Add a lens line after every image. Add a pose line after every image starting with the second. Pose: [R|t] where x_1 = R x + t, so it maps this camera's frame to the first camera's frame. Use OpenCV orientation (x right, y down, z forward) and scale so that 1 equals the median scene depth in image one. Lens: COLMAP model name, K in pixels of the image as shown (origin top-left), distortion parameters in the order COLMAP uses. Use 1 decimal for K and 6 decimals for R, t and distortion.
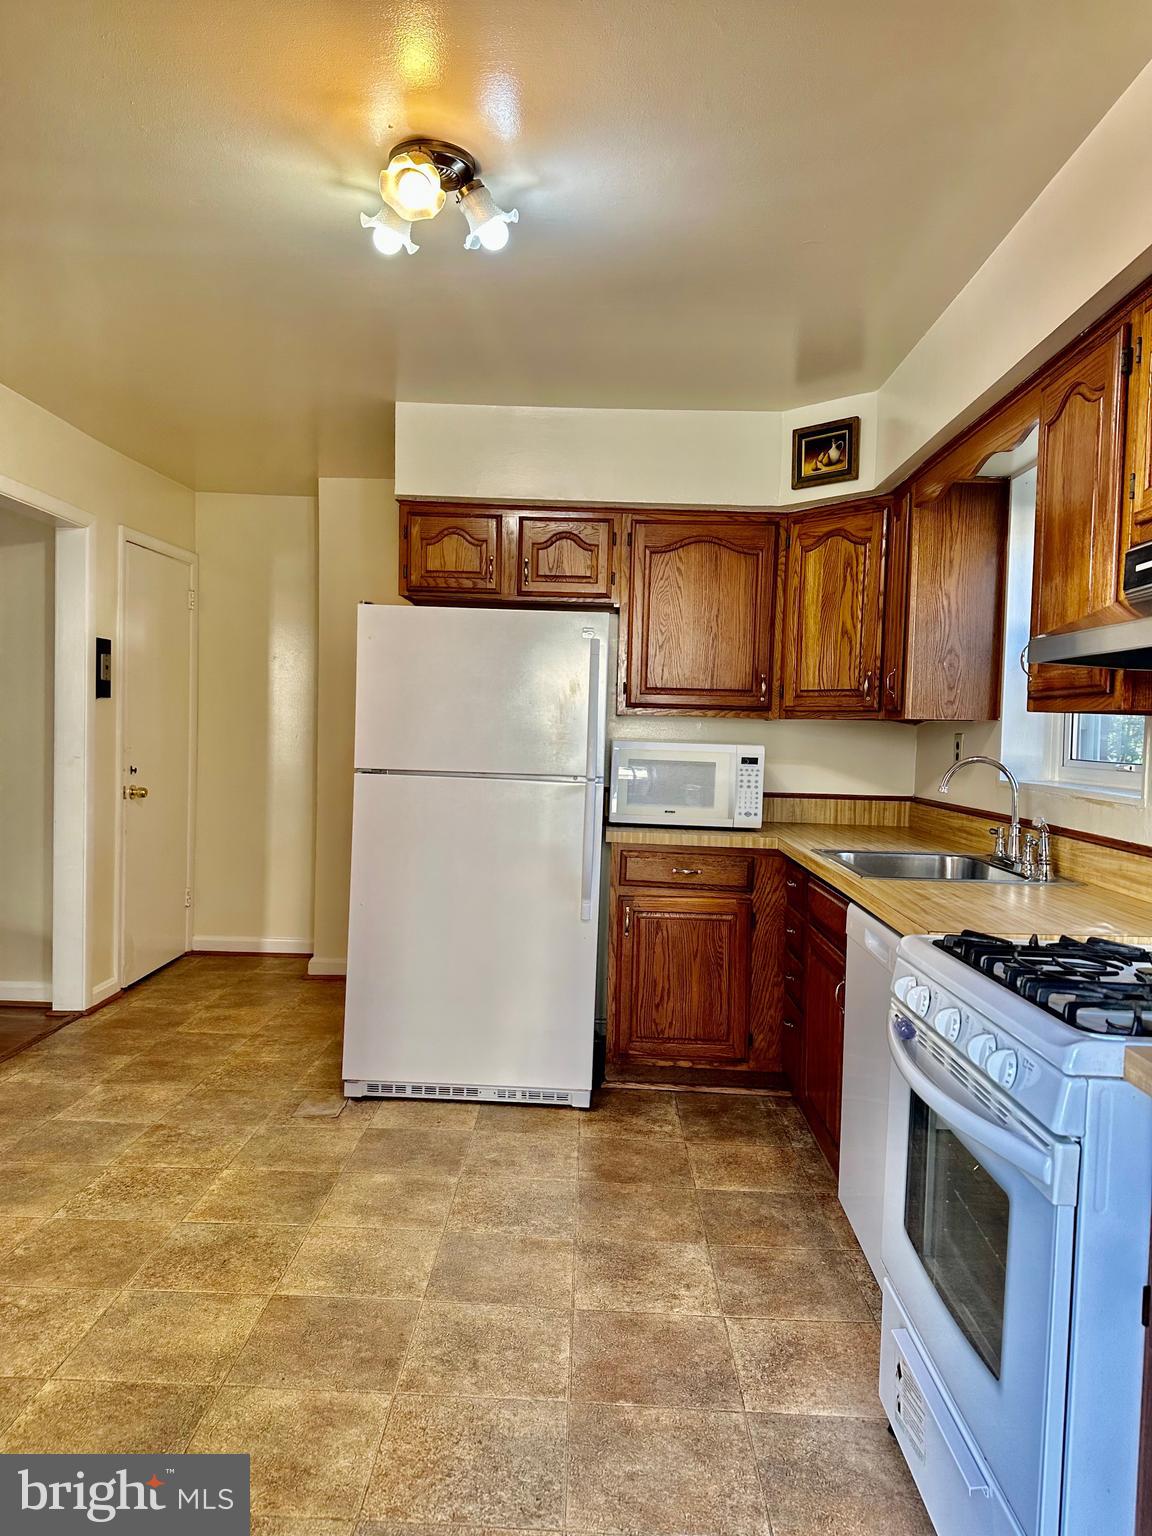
lens RADIAL K [[1070.7, 0, 574.3], [0, 1070.7, 773.3], [0, 0, 1]] dist [0.142461, -0.260928]
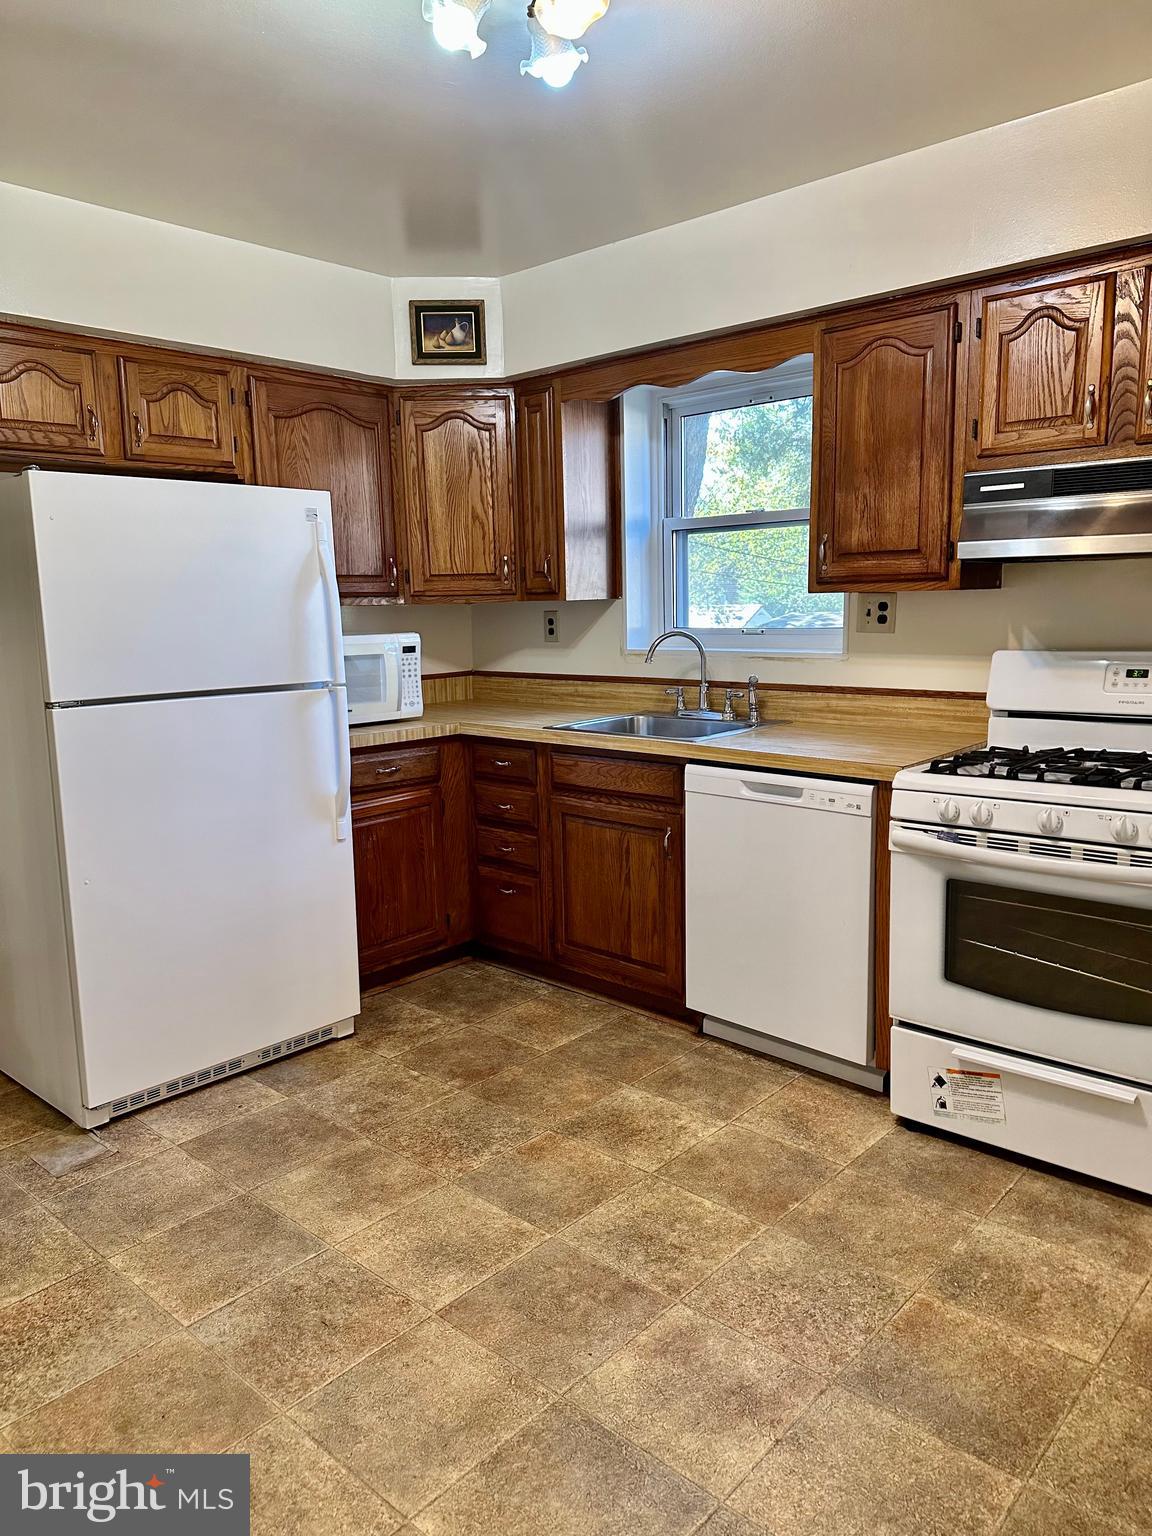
lens RADIAL K [[1070.7, 0, 574.3], [0, 1070.7, 773.3], [0, 0, 1]] dist [0.142461, -0.260928]
pose [[0.651760, -0.166304, 0.739968, -0.505883], [0.071493, 0.984790, 0.158356, -0.046807], [-0.755049, -0.050308, 0.653736, 0.244863]]
